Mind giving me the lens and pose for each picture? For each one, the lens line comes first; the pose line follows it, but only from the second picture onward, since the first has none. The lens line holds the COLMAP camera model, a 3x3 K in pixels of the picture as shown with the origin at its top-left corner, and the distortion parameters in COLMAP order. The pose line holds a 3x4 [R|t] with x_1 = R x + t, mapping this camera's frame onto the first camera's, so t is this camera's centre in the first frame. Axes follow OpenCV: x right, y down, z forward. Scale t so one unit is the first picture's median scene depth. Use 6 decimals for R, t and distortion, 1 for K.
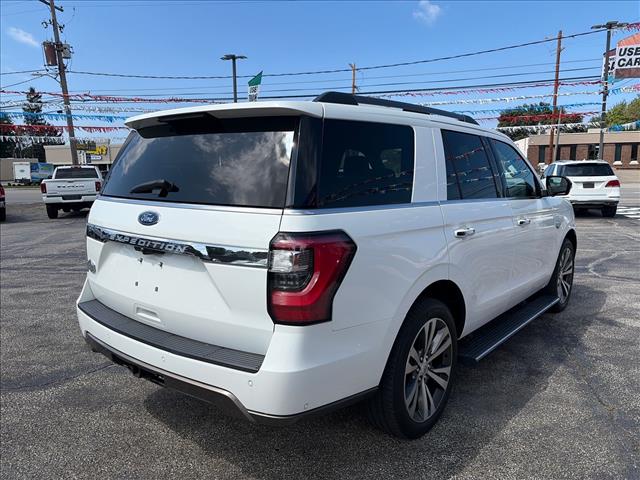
lens RADIAL K [[487.4, 0, 317.3], [0, 487.4, 241.9], [0, 0, 1]] dist [0.030343, -0.035535]
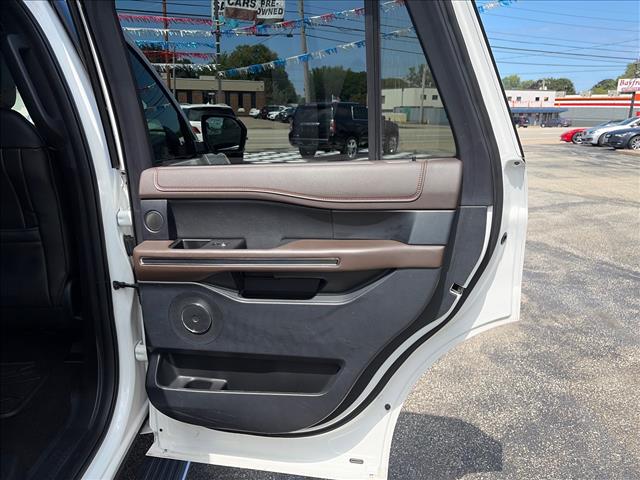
lens RADIAL K [[487.4, 0, 313.3], [0, 487.4, 243.2], [0, 0, 1]] dist [0.030343, -0.035535]
pose [[0.753863, -0.149813, 0.639724, 0.053369], [0.078291, 0.987203, 0.138927, -0.016262], [-0.652350, -0.054648, 0.755945, 0.135519]]
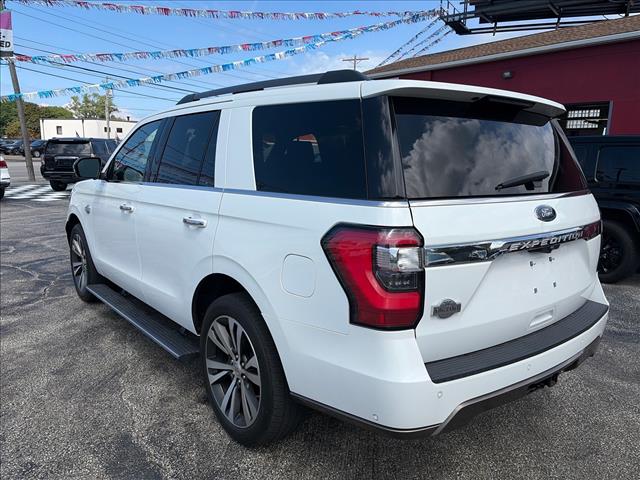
lens RADIAL K [[487.4, 0, 327.4], [0, 487.4, 249.9], [0, 0, 1]] dist [0.030343, -0.035535]
pose [[0.184290, -0.176934, 0.966815, -0.198170], [0.118674, 0.980473, 0.156812, -0.026365], [-0.975681, 0.085837, 0.201688, 0.183089]]
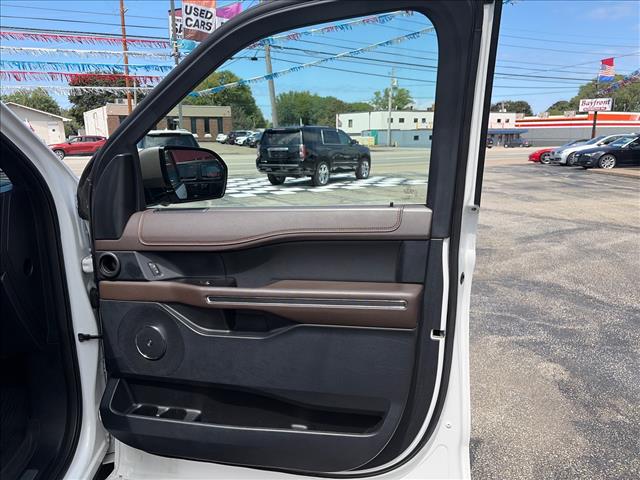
lens RADIAL K [[487.4, 0, 321.1], [0, 487.4, 241.8], [0, 0, 1]] dist [0.030343, -0.035535]
pose [[0.700189, -0.141496, 0.699796, 0.096823], [0.103401, 0.989928, 0.096700, -0.024125], [-0.706430, 0.004651, 0.707768, 0.183223]]
